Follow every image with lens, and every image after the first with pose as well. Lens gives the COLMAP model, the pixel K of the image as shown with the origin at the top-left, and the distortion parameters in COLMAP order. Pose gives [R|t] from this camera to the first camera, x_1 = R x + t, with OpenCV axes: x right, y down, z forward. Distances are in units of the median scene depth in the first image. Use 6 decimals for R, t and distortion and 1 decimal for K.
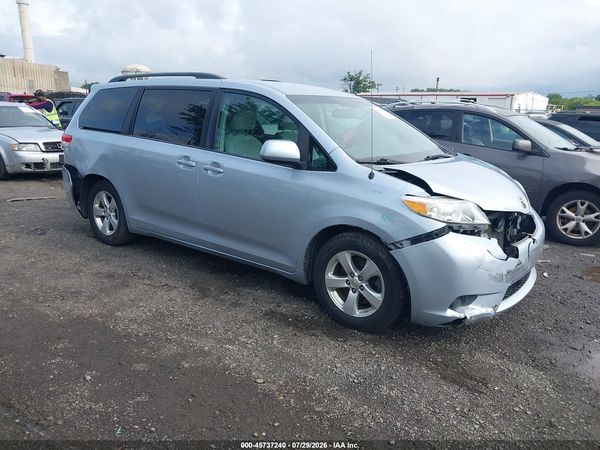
lens RADIAL K [[467.3, 0, 300.0], [0, 467.3, 225.0], [0, 0, 1]] dist [-0.001257, -0.007902]
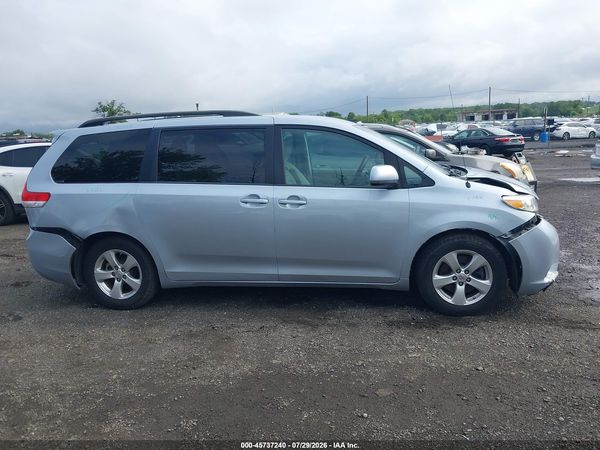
lens RADIAL K [[467.3, 0, 300.0], [0, 467.3, 225.0], [0, 0, 1]] dist [-0.001257, -0.007902]
pose [[0.893405, -0.165318, 0.417728, -0.706602], [0.186132, 0.982481, -0.009262, -0.068763], [-0.408879, 0.086027, 0.908525, 0.083213]]
